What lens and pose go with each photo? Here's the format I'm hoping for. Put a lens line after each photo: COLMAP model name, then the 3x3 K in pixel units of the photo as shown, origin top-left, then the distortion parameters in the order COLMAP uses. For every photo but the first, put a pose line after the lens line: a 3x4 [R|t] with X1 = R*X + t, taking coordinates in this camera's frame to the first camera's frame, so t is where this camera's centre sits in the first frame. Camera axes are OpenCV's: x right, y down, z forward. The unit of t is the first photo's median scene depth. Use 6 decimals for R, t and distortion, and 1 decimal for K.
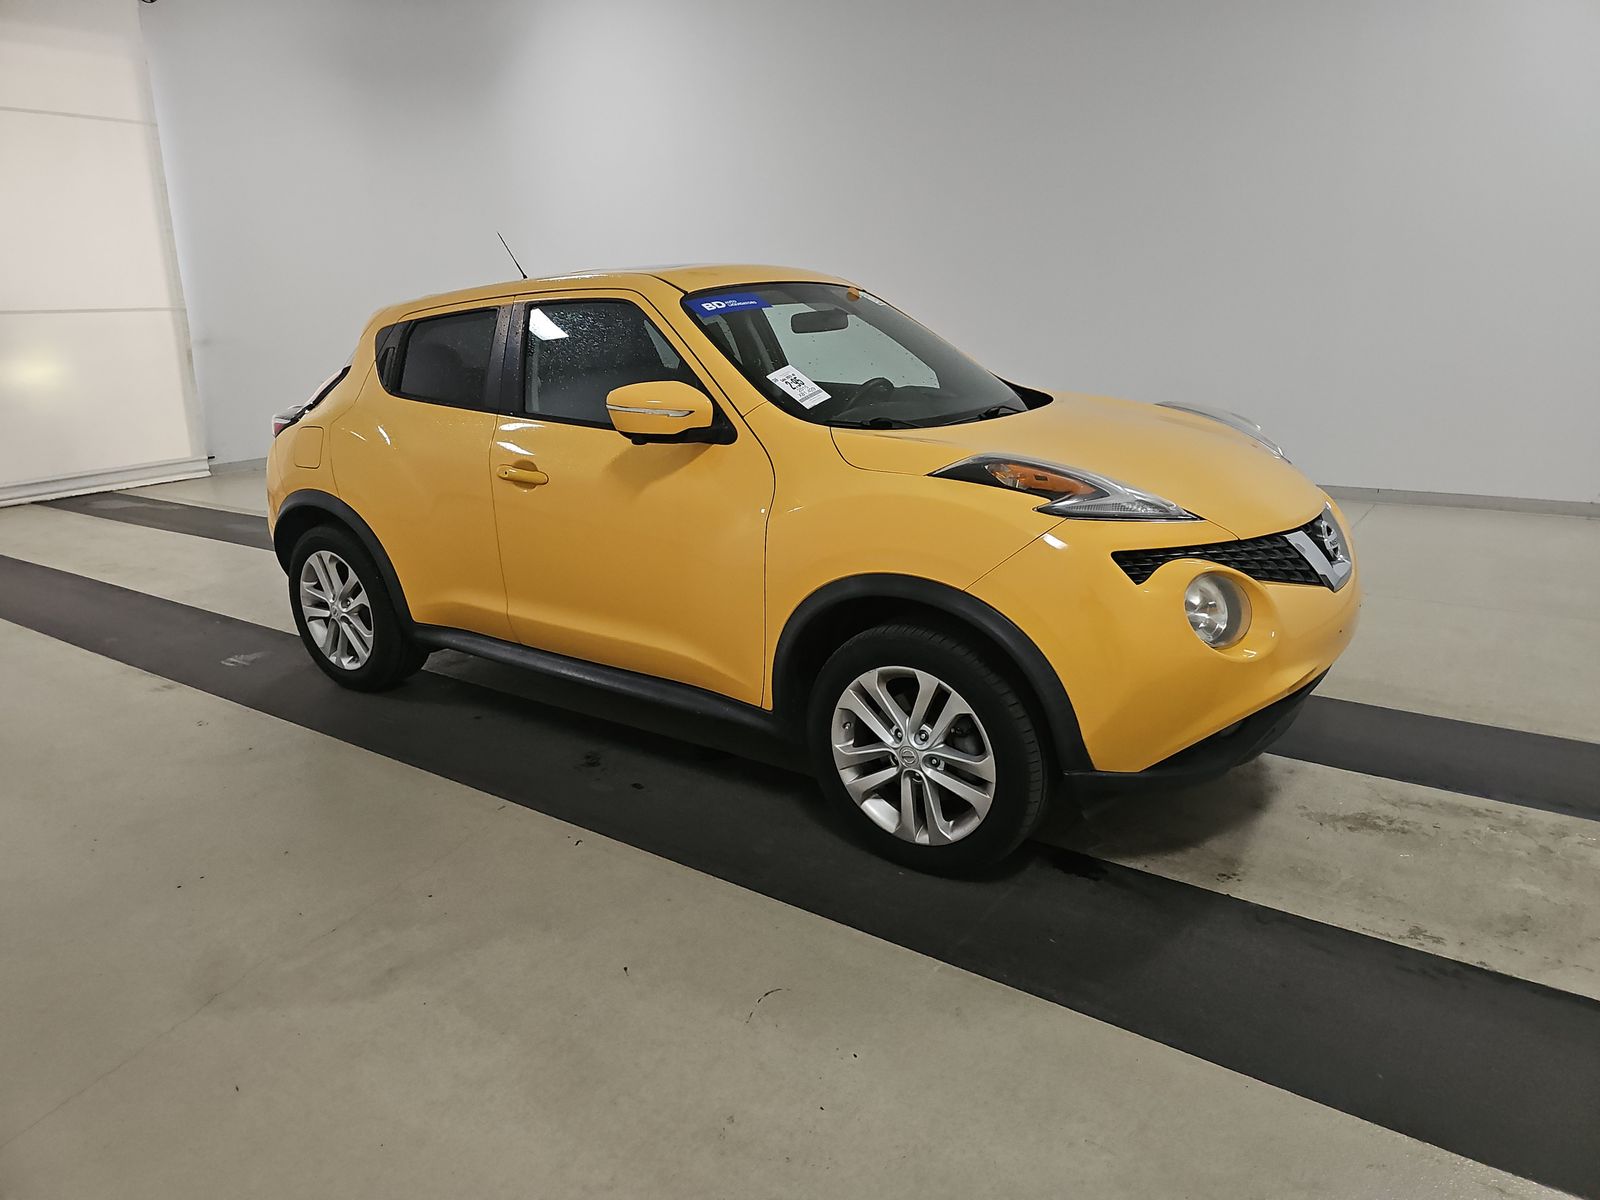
lens RADIAL K [[1057.9, 0, 800.0], [0, 1057.9, 600.0], [0, 0, 1]] dist [-0.003071, -0.002105]
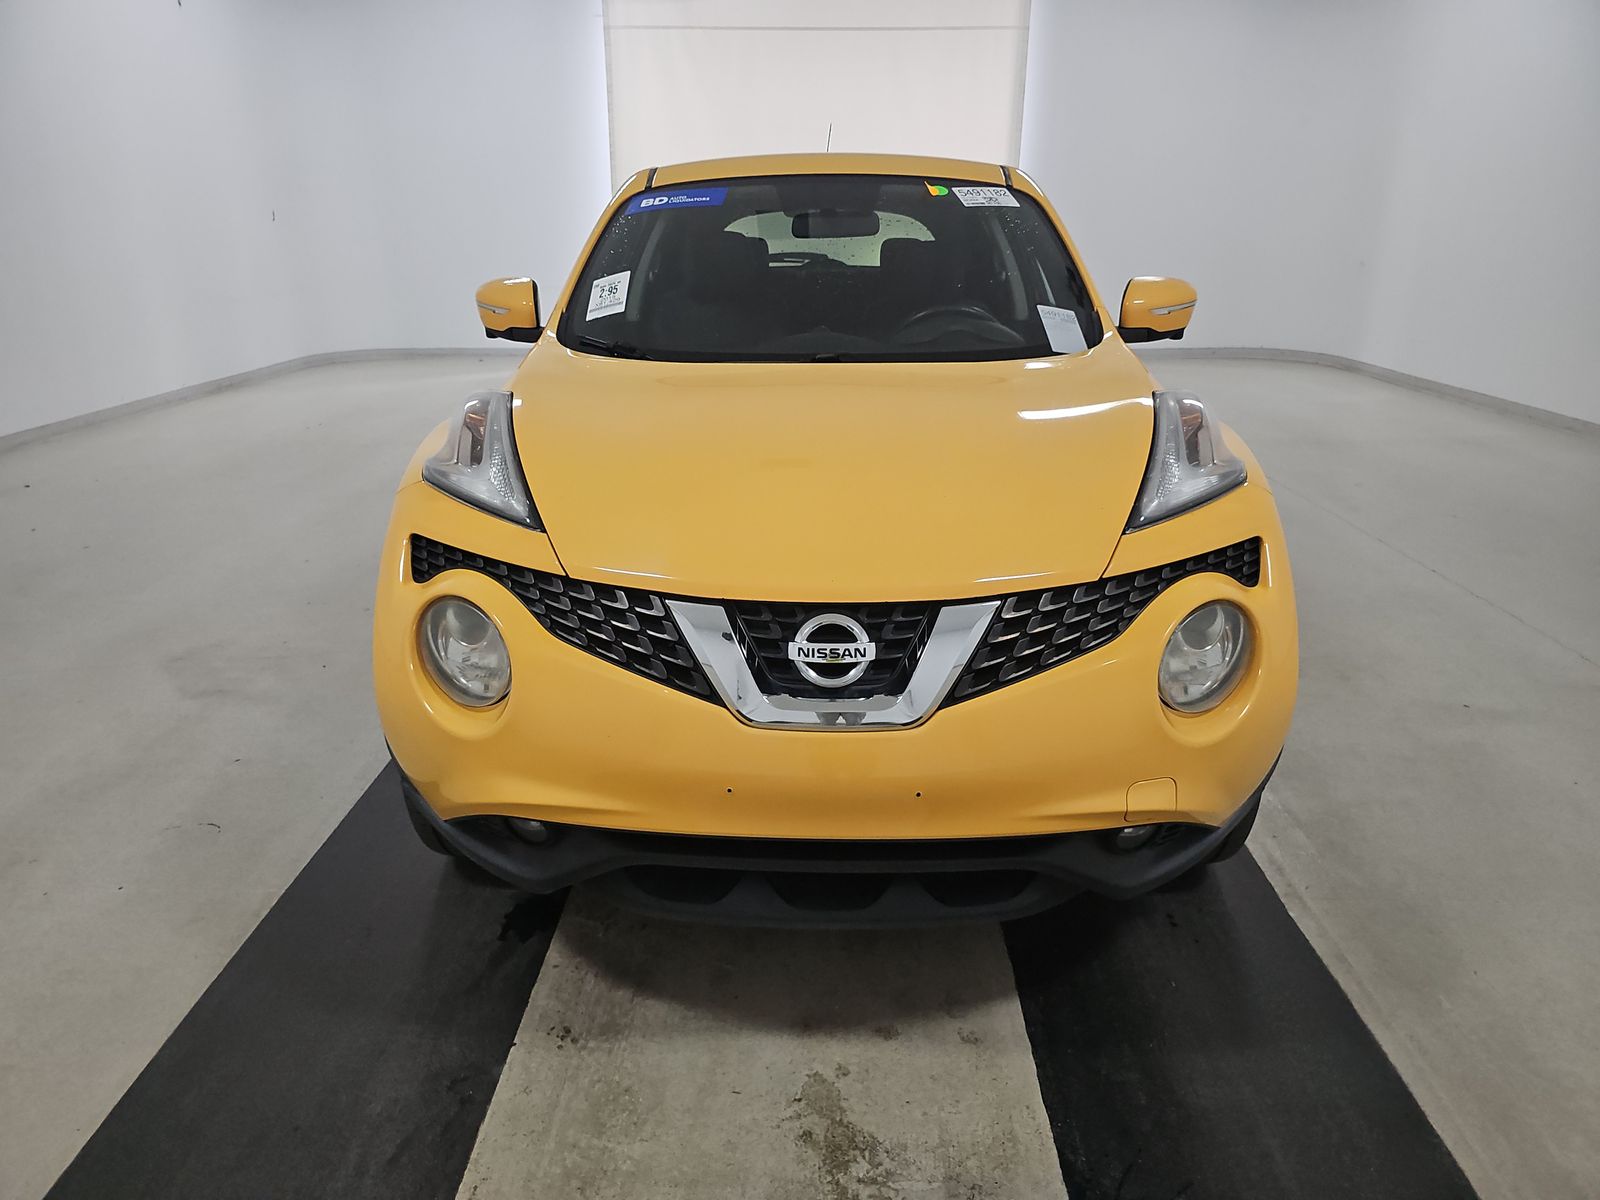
lens RADIAL K [[1057.9, 0, 800.0], [0, 1057.9, 600.0], [0, 0, 1]] dist [-0.003071, -0.002105]
pose [[0.576364, 0.312119, -0.755239, 0.900630], [-0.246295, 0.947560, 0.203639, -0.192356], [0.779194, 0.068641, 0.623013, 0.628672]]
